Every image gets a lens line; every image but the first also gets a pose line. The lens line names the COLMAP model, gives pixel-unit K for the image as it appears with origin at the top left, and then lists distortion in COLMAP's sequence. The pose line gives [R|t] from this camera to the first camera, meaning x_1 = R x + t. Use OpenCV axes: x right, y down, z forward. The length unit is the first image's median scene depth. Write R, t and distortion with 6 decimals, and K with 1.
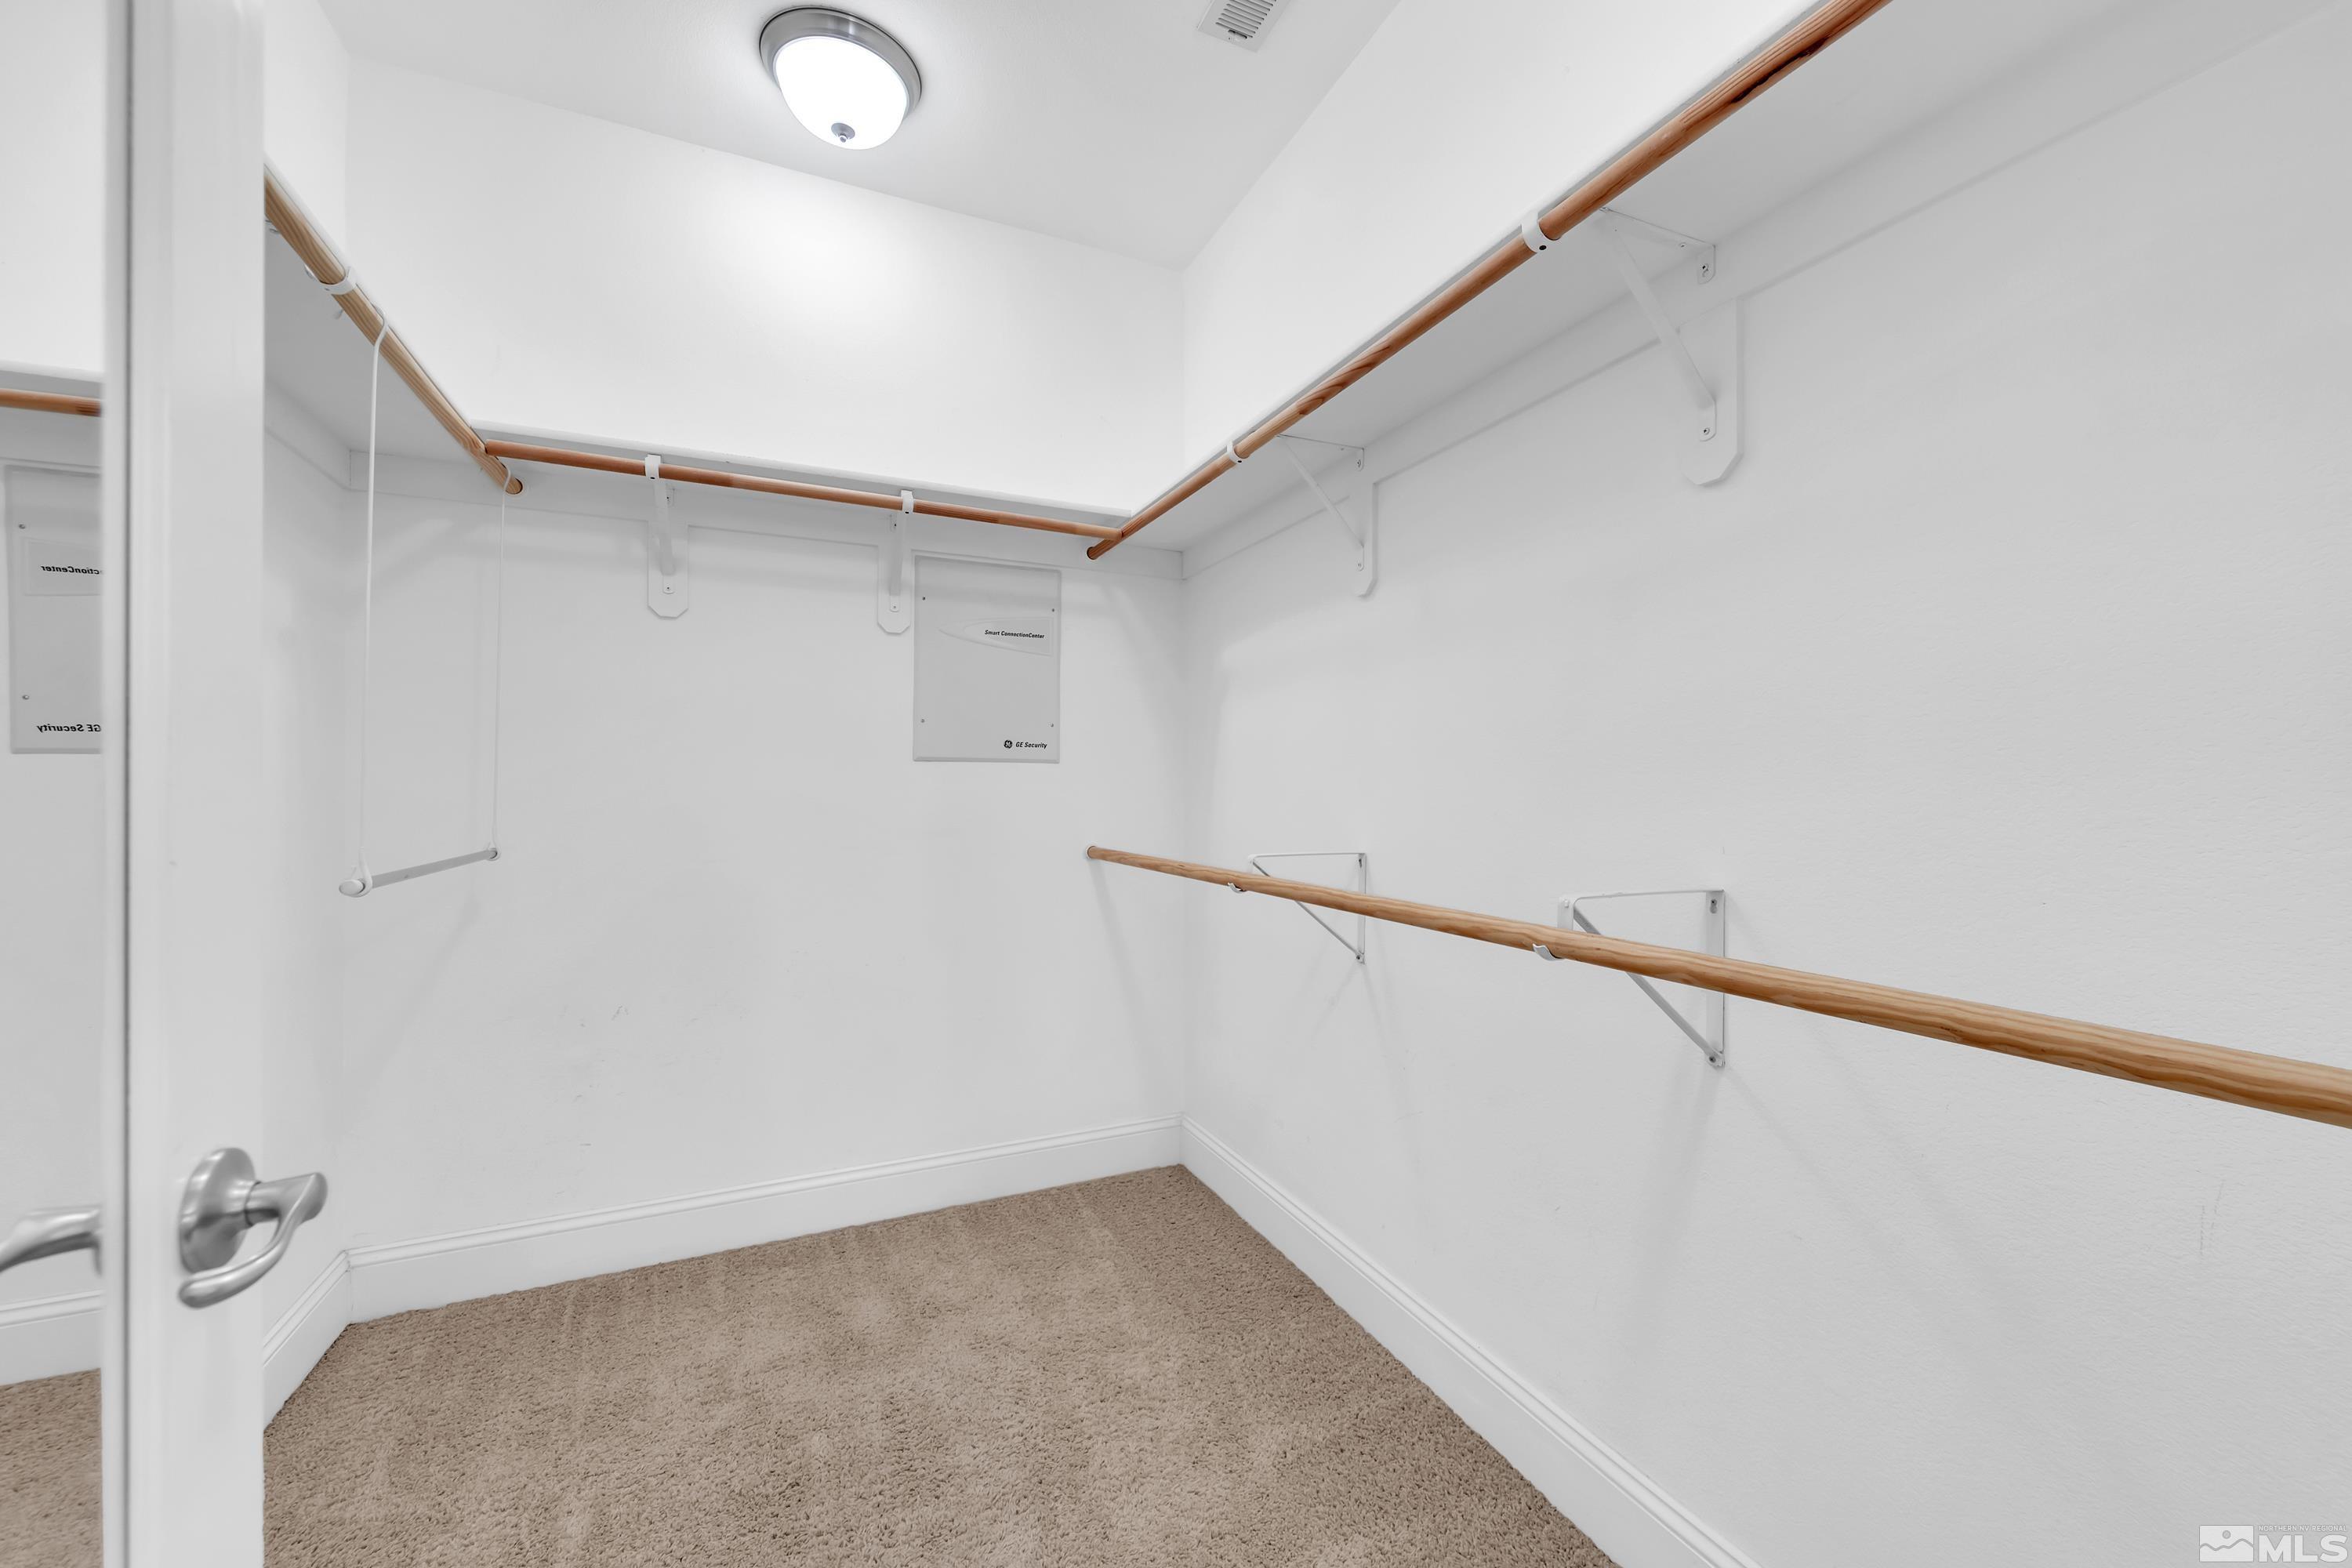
lens RADIAL K [[959.3, 0, 1176.0], [0, 959.3, 784.0], [0, 0, 1]] dist [0.032713, -0.000092]
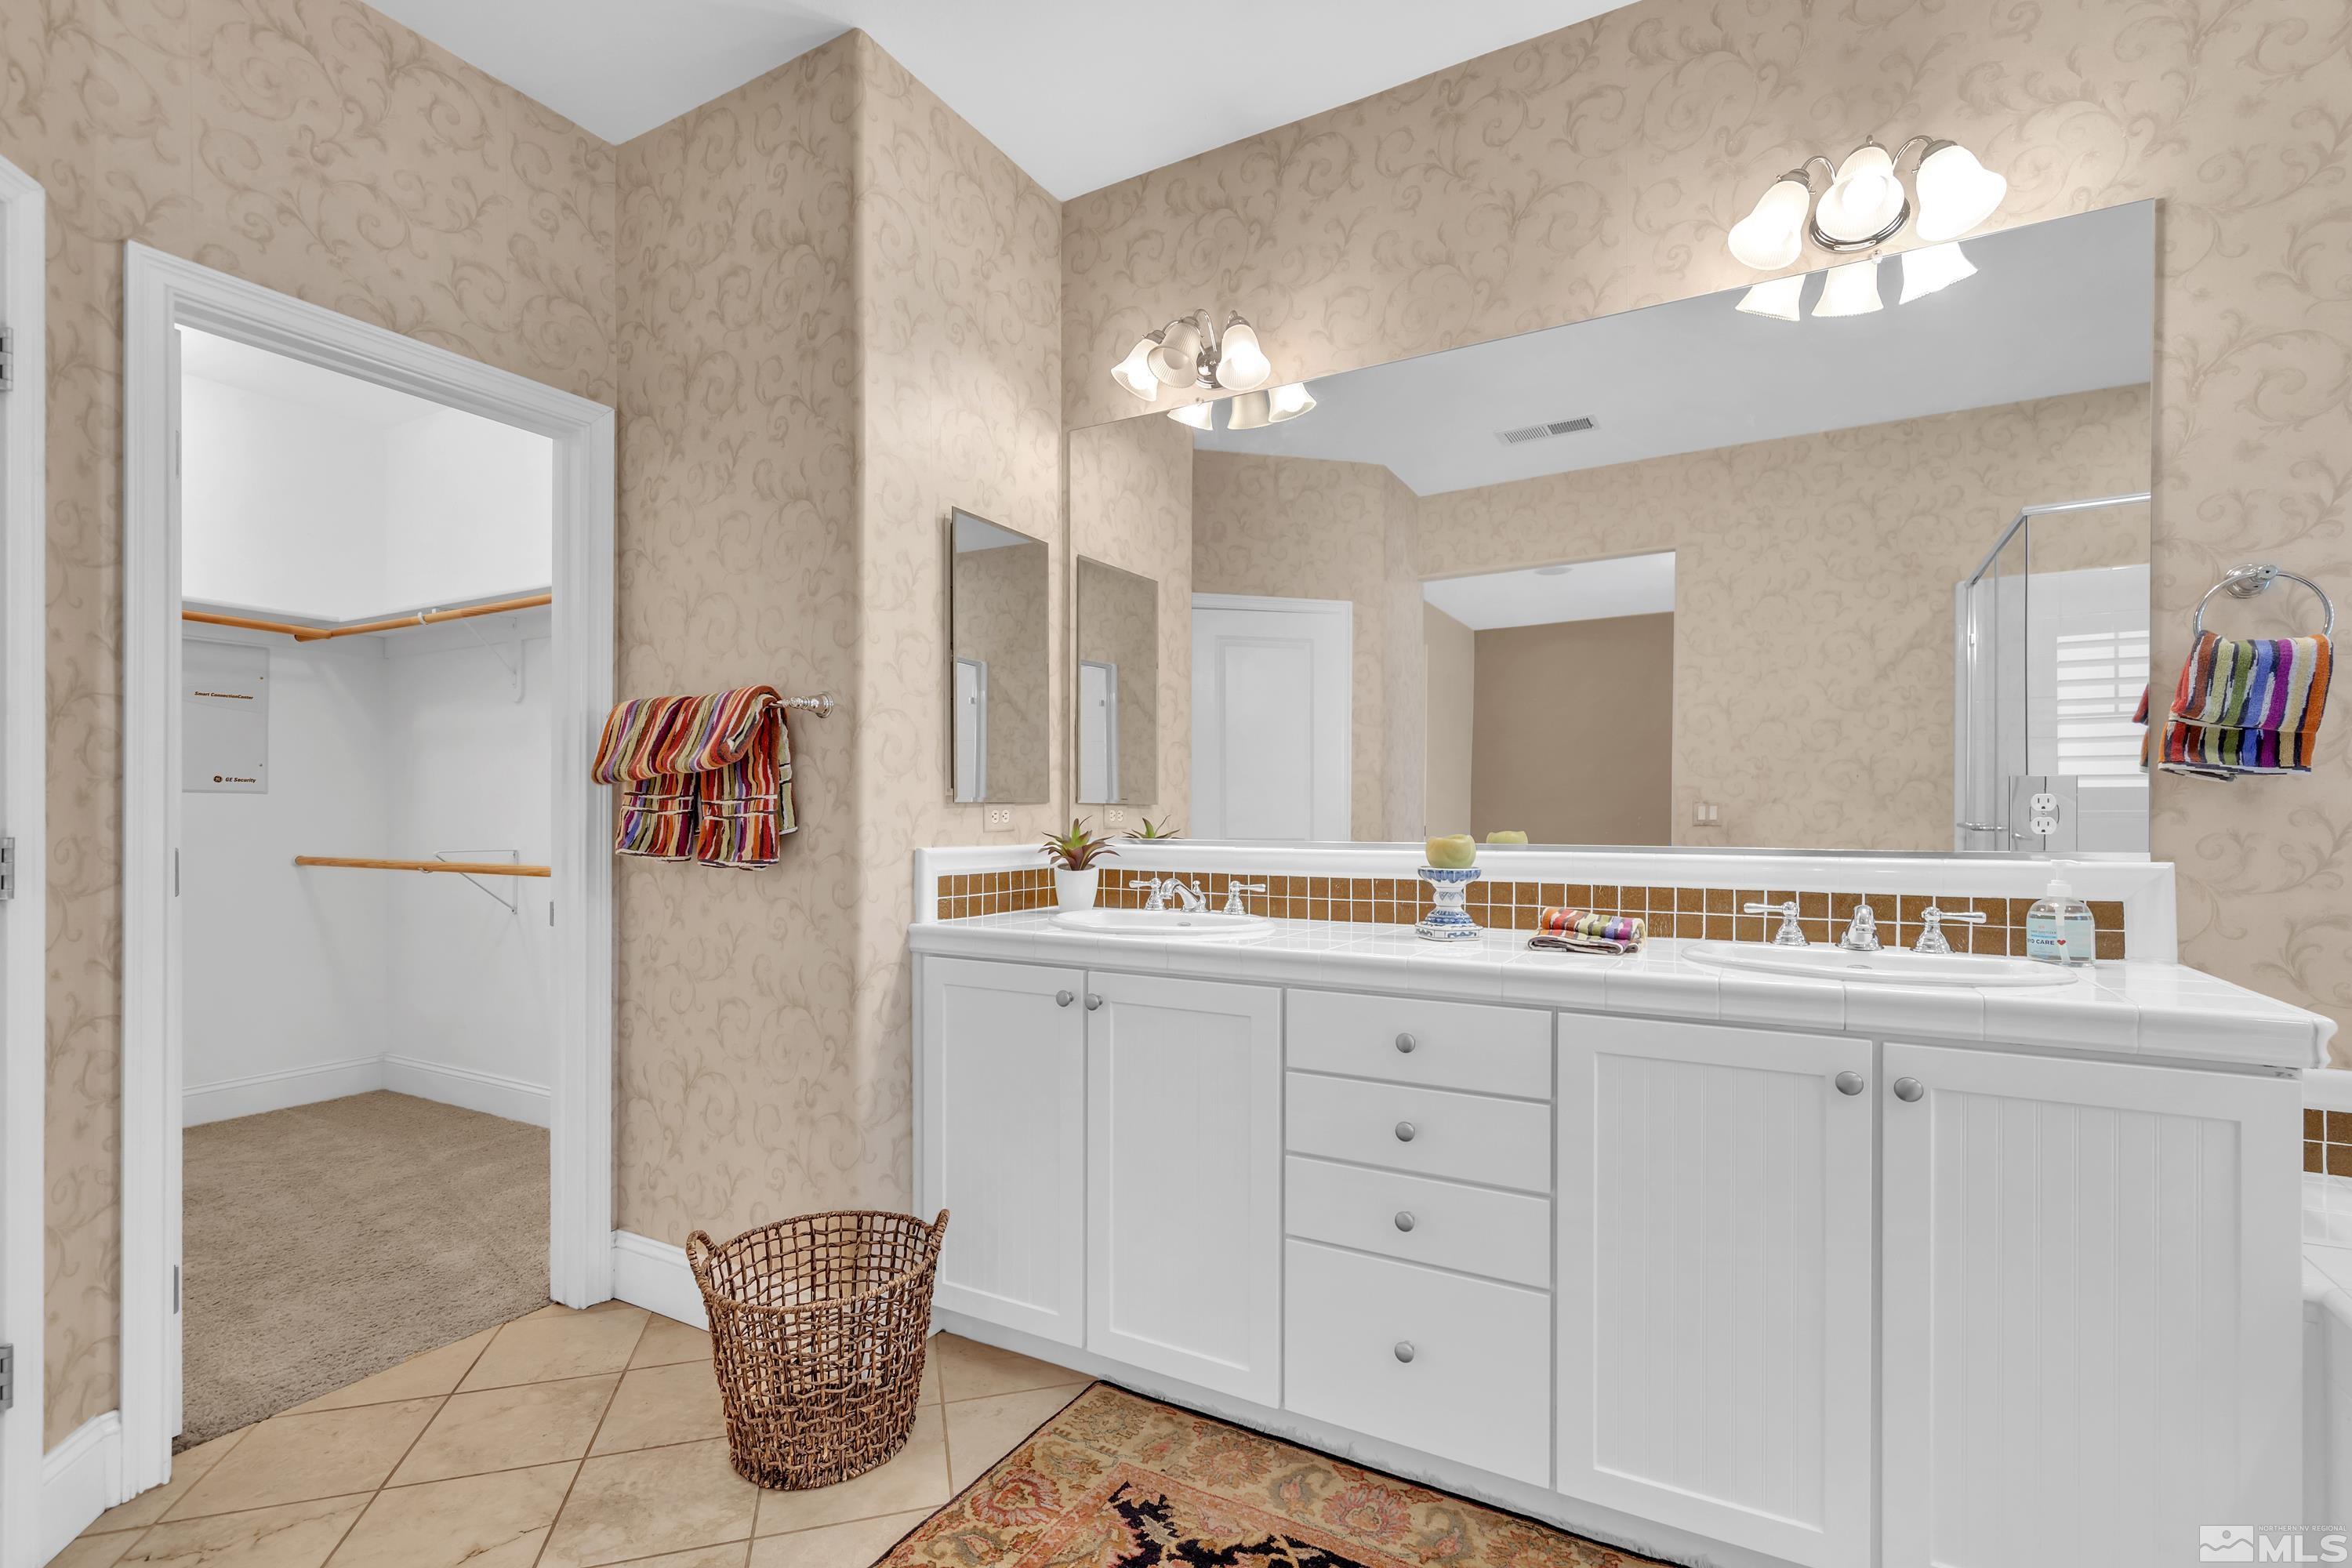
lens RADIAL K [[1045.1, 0, 1186.3], [0, 1045.1, 811.6], [0, 0, 1]] dist [-0.000254, -0.000132]
pose [[0.788647, -0.000104, 0.614846, -0.011339], [-0.003086, 0.999987, 0.004128, -0.009209], [-0.614838, -0.005153, 0.788636, -1.229268]]
